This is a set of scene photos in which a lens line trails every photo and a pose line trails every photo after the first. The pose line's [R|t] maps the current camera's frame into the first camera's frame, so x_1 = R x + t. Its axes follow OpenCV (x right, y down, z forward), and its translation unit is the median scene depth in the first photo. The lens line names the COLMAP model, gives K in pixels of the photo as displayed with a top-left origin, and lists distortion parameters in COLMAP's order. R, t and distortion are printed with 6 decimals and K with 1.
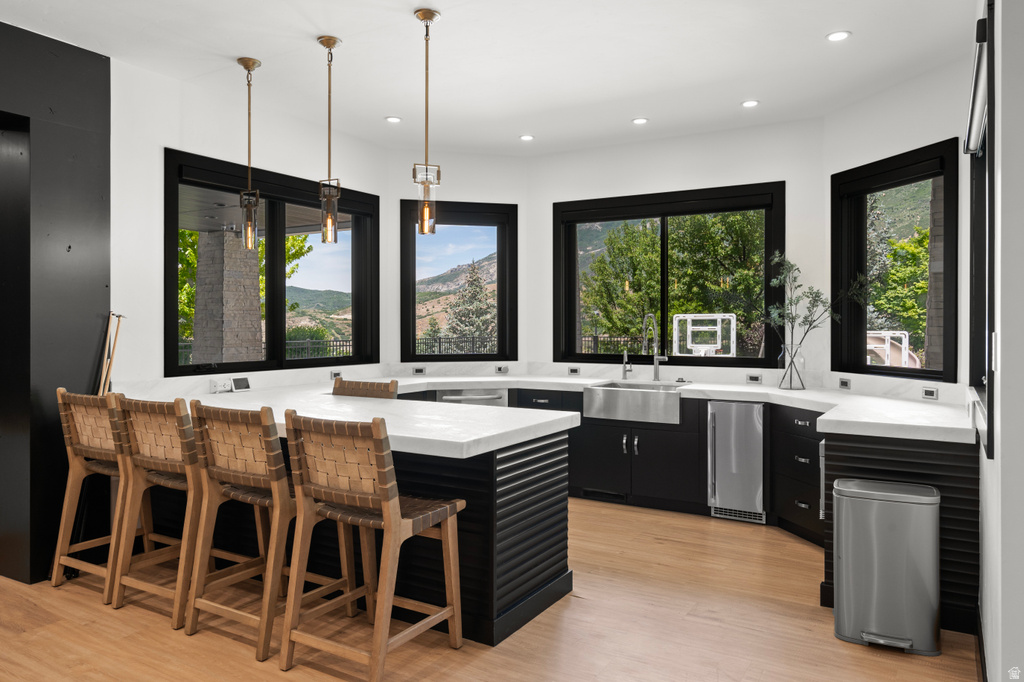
lens RADIAL K [[713.1, 0, 507.3], [0, 713.1, 331.0], [0, 0, 1]] dist [0.012676, 0.003209]
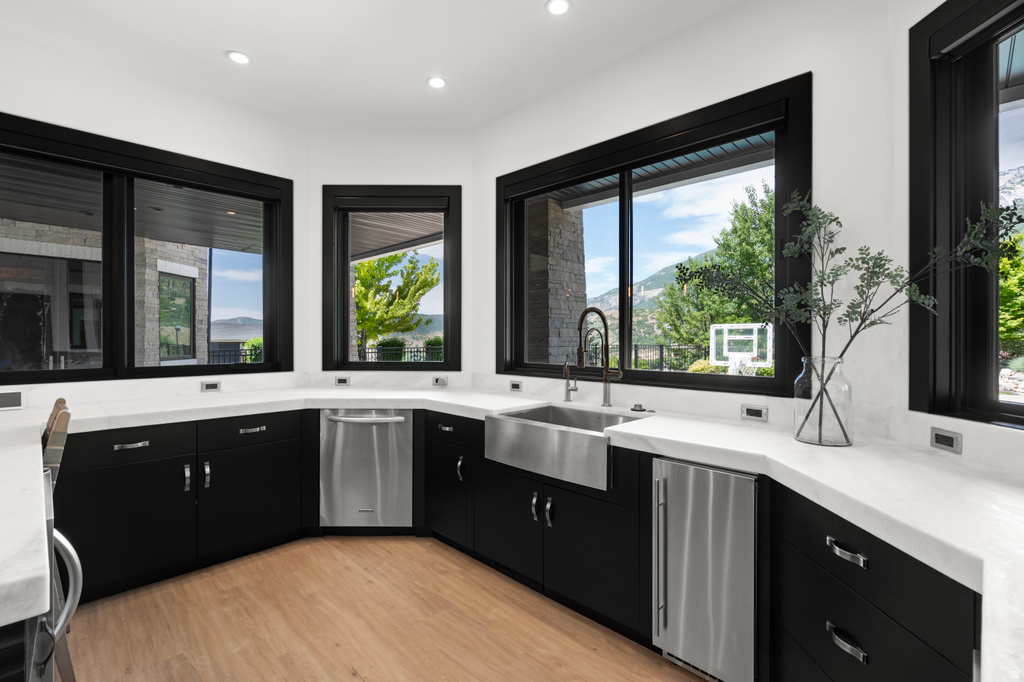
lens RADIAL K [[465.3, 0, 507.8], [0, 465.3, 339.1], [0, 0, 1]] dist [-0.002544, 0.002347]
pose [[0.972464, 0.002860, -0.233036, 0.204551], [-0.003919, 0.999984, -0.004081, 0.006278], [0.233020, 0.004881, 0.972460, 0.496835]]
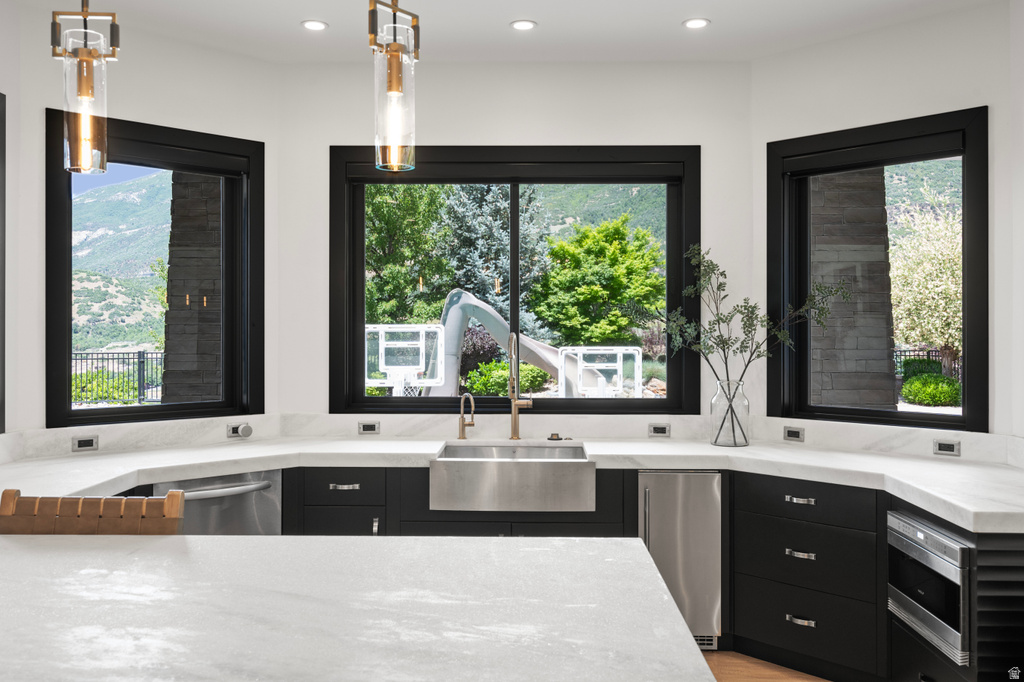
lens RADIAL K [[902.1, 0, 509.1], [0, 902.1, 335.7], [0, 0, 1]] dist [0.012441, -0.010265]
pose [[0.869770, -0.002026, 0.493453, -0.179761], [0.004020, 0.999987, -0.002981, -0.018950], [-0.493441, 0.004576, 0.869767, 0.277675]]
